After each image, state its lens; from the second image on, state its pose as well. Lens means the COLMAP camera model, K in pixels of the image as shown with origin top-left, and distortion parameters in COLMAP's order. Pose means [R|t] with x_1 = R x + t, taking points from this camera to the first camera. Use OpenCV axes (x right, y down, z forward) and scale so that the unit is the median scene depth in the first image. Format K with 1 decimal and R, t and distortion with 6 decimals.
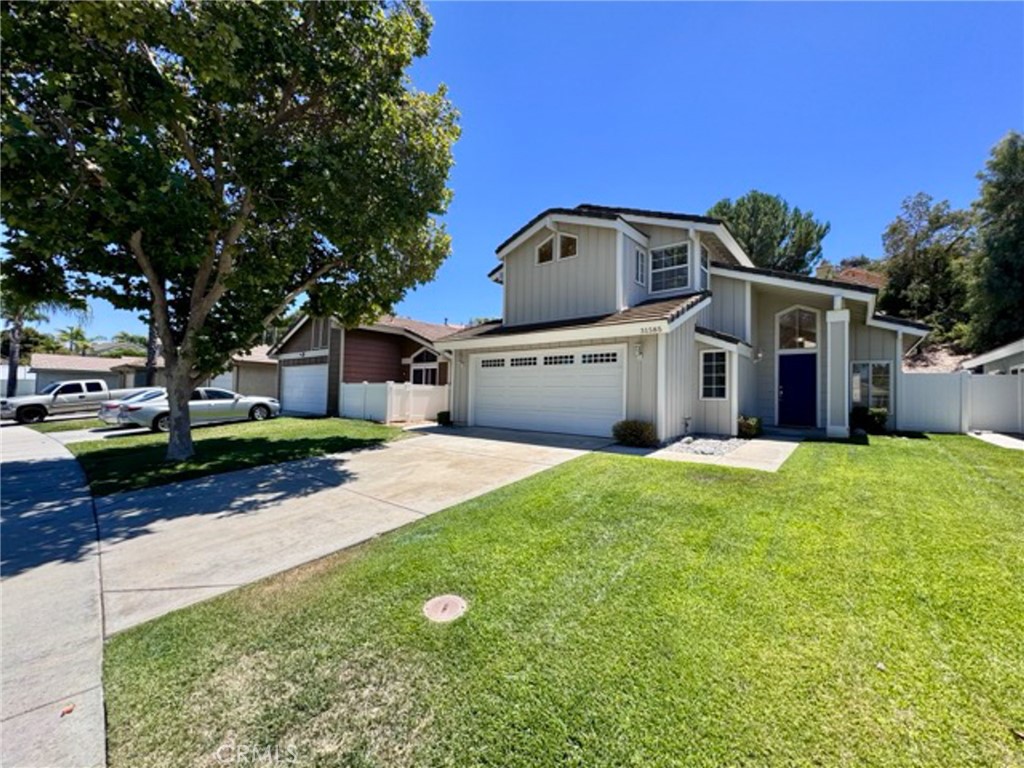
lens RADIAL K [[409.5, 0, 512.0], [0, 409.5, 384.0], [0, 0, 1]] dist [0.009659, -0.006742]
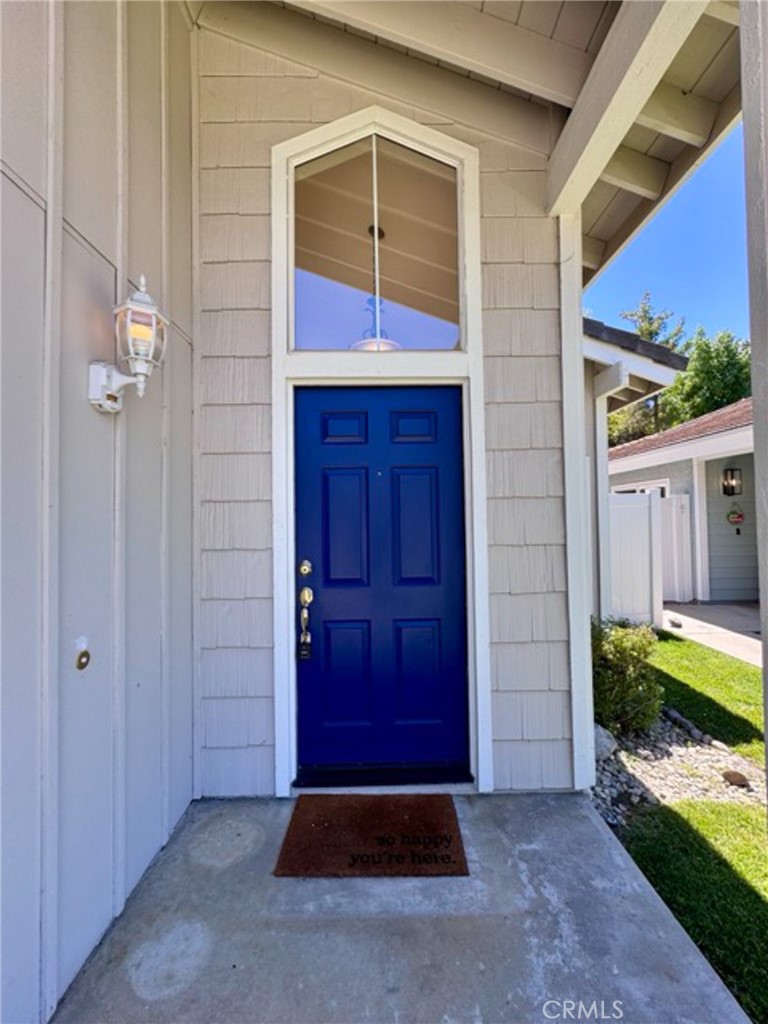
lens RADIAL K [[409.6, 0, 384.0], [0, 409.6, 512.0], [0, 0, 1]] dist [-0.002689, -0.000088]
pose [[0.757601, -0.017259, 0.652490, 0.595910], [0.014941, 0.999847, 0.009099, -0.018728], [-0.652547, 0.002856, 0.757742, 0.888964]]
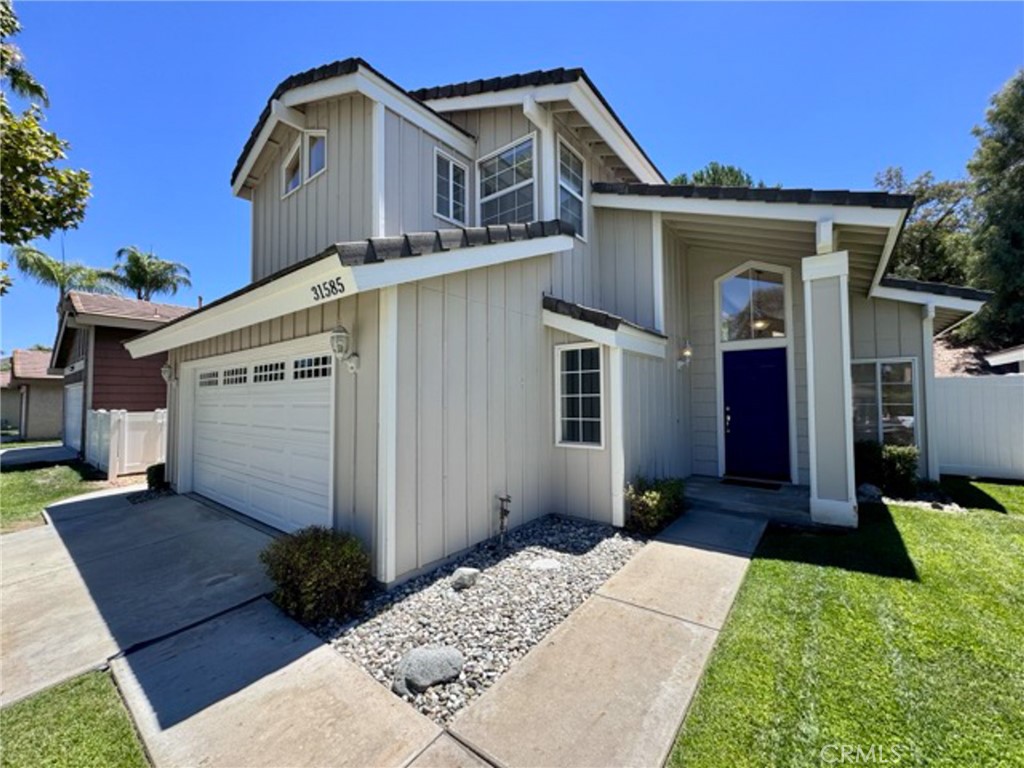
lens RADIAL K [[409.6, 0, 510.3], [0, 409.6, 384.5], [0, 0, 1]] dist [-0.002689, -0.000088]
pose [[0.999127, -0.026485, 0.032293, 0.356595], [0.026809, 0.999594, -0.009662, -0.029613], [-0.032024, 0.010520, 0.999432, 0.469888]]
